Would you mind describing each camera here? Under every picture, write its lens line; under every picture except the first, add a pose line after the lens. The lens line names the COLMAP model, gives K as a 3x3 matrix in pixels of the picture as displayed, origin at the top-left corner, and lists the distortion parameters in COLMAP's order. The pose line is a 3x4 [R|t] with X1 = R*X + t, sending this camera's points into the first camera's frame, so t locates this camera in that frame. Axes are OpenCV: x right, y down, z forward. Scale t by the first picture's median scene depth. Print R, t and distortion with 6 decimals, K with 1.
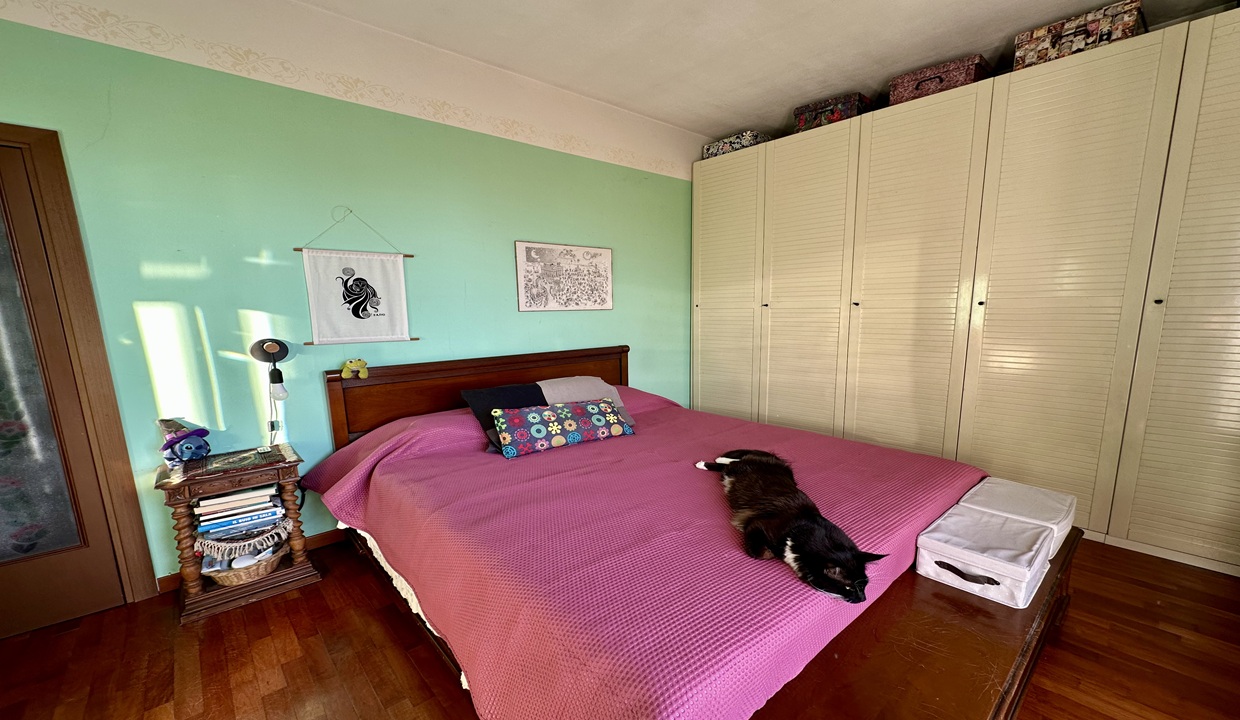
lens RADIAL K [[487.1, 0, 624.5], [0, 487.1, 358.5], [0, 0, 1]] dist [-0.002207, 0.001208]
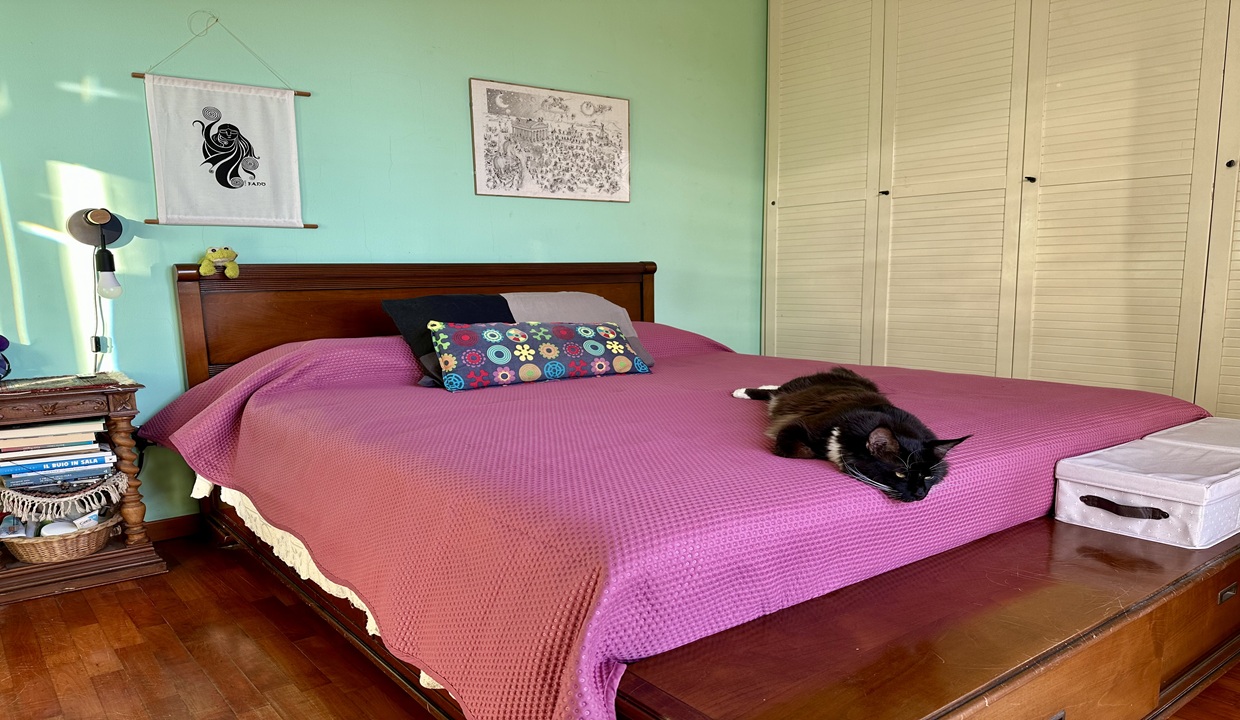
lens RADIAL K [[864.9, 0, 628.2], [0, 864.9, 361.9], [0, 0, 1]] dist [0.051306, -0.061234]
pose [[0.998116, 0.010282, -0.060495, 0.062118], [-0.010184, 0.999946, 0.001927, 0.148800], [0.060511, -0.001307, 0.998167, -0.131068]]
